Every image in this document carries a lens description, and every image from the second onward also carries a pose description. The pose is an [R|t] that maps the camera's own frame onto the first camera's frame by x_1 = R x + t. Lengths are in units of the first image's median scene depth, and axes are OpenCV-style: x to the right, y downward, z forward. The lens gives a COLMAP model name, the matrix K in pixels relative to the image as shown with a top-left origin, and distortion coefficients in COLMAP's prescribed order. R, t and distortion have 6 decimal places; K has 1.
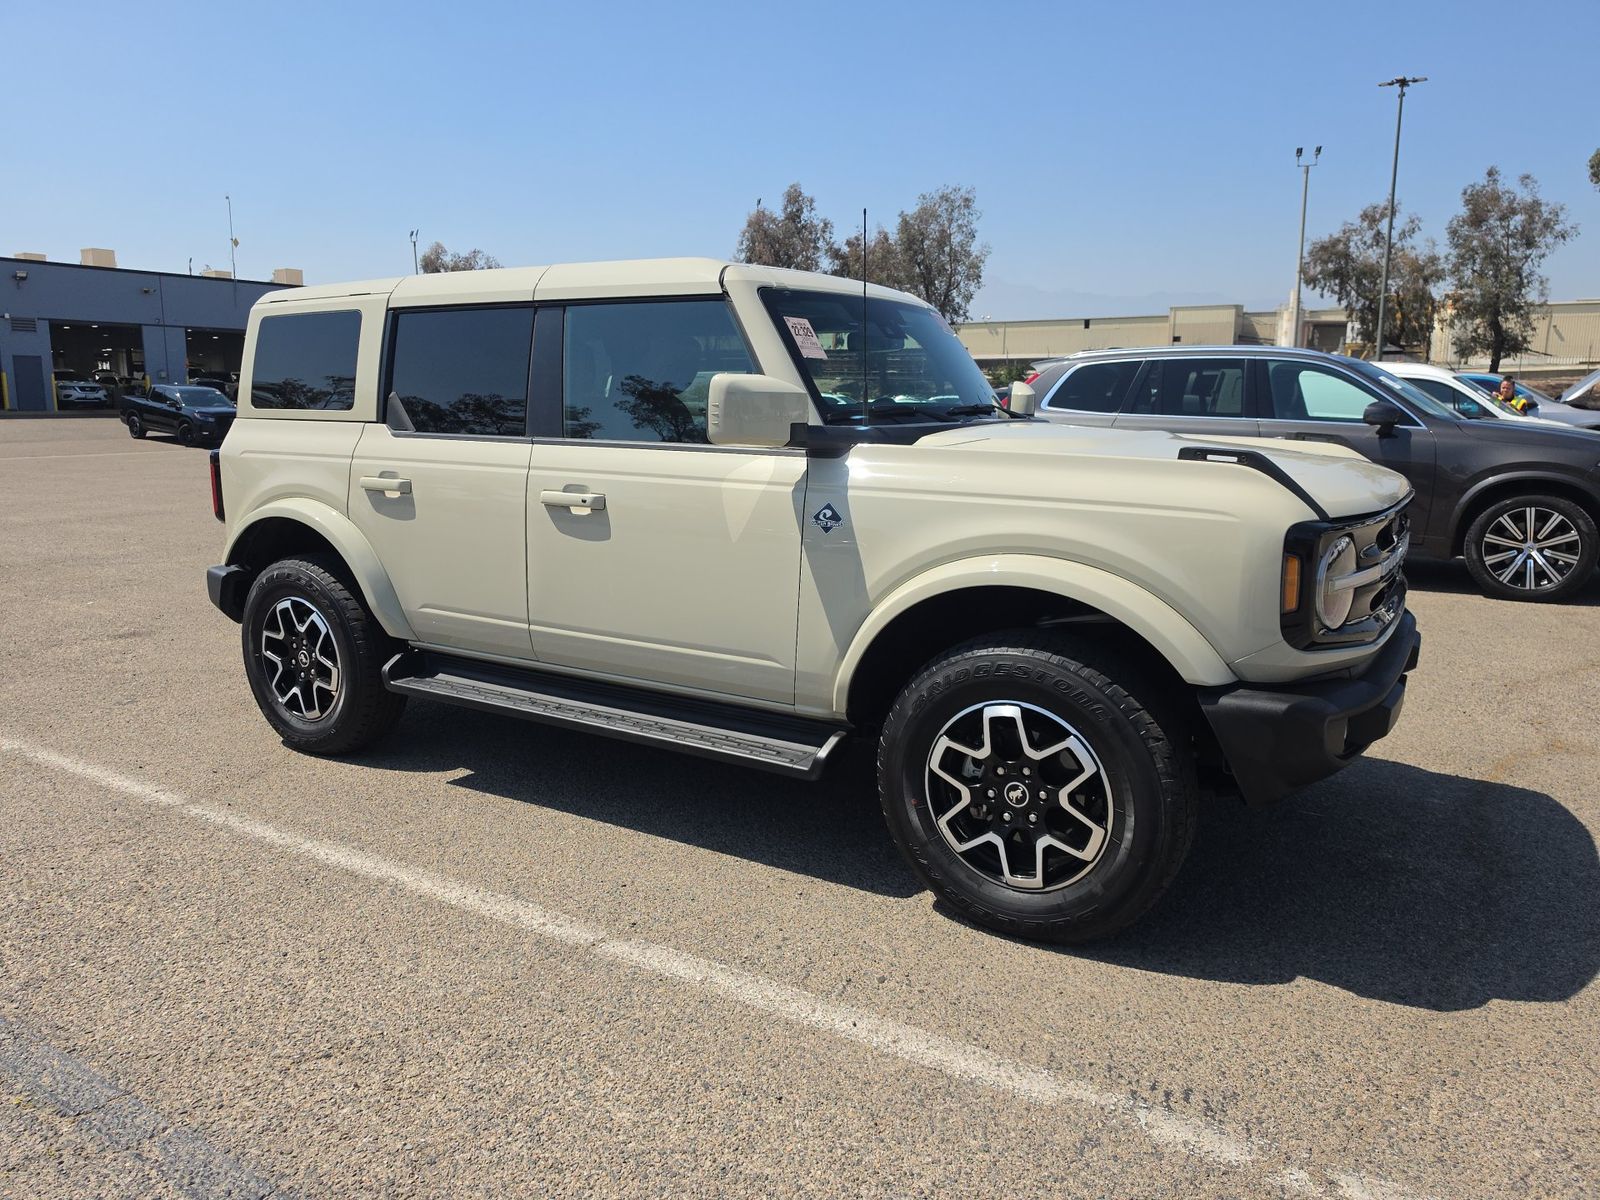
lens RADIAL K [[1153.9, 0, 796.8], [0, 1153.9, 603.5], [0, 0, 1]] dist [0.002098, 0.002286]
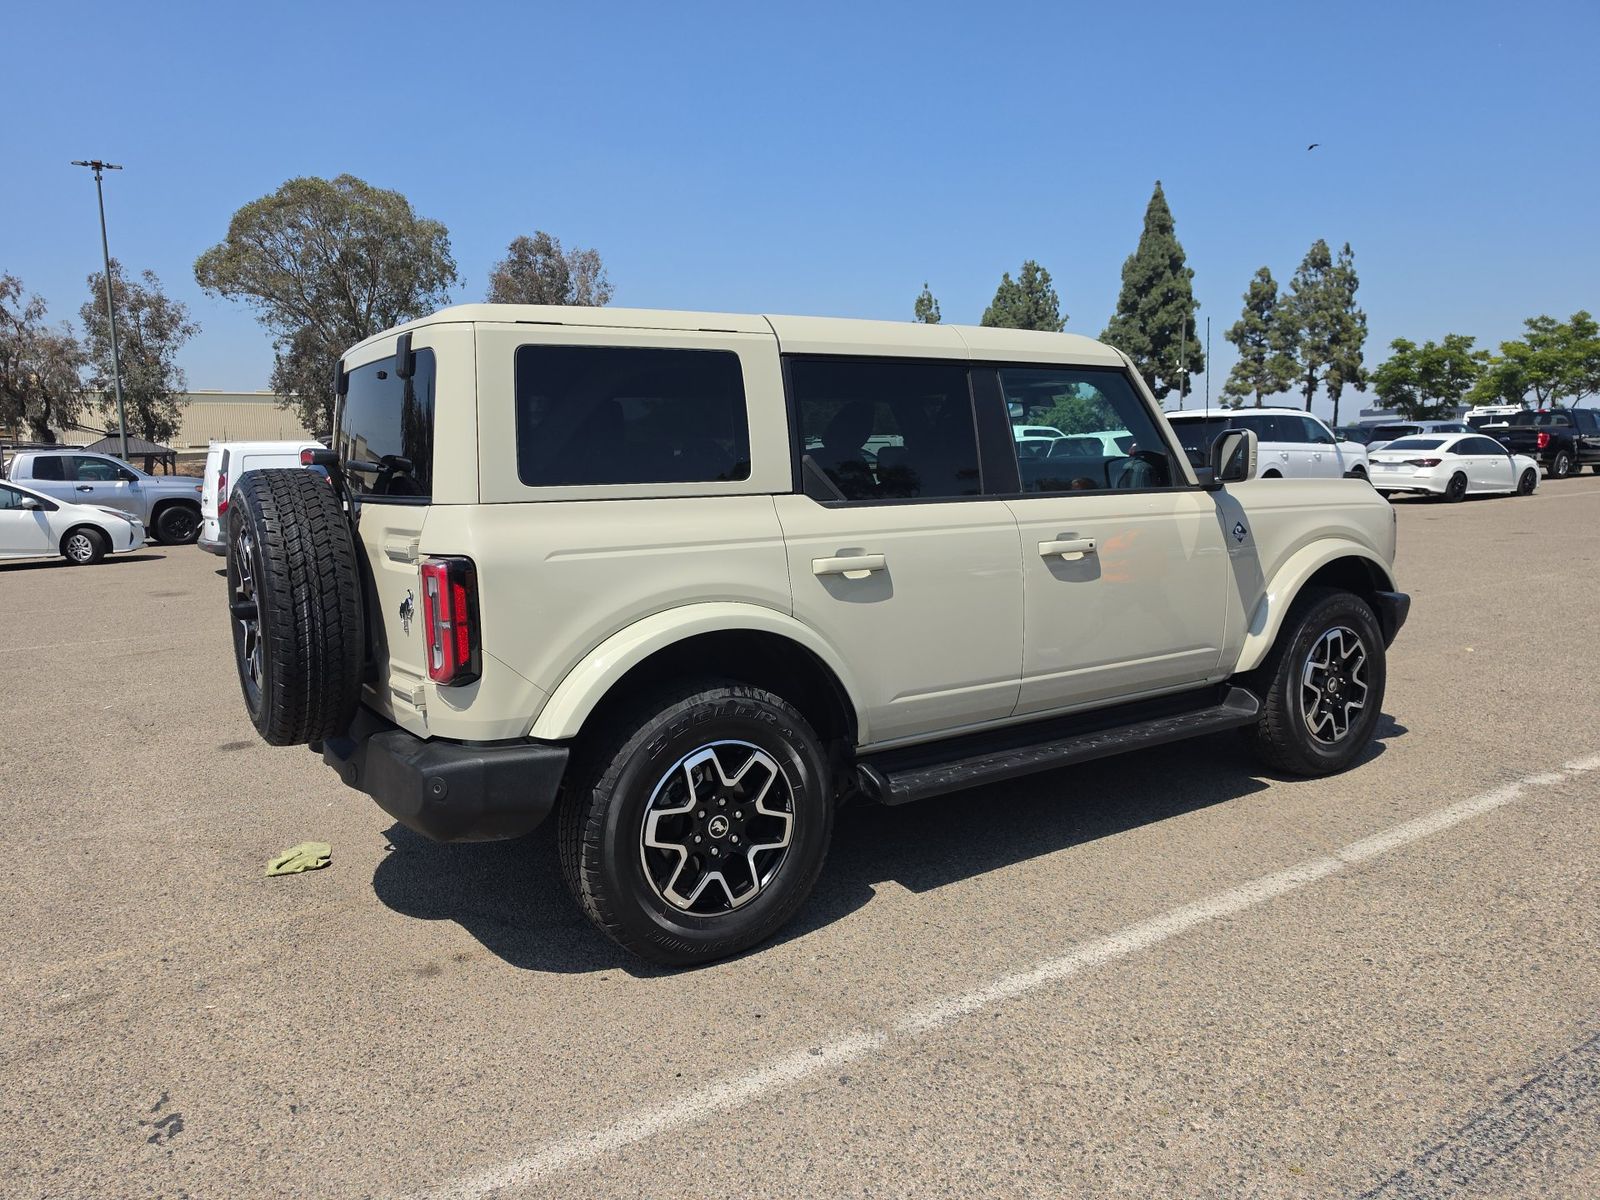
lens RADIAL K [[1153.9, 0, 796.6], [0, 1153.9, 600.2], [0, 0, 1]] dist [0.002098, 0.002286]
pose [[0.407650, -0.123819, 0.904705, -0.729883], [0.191868, 0.980261, 0.047706, -0.080919], [-0.892753, 0.154136, 0.423360, 0.445390]]
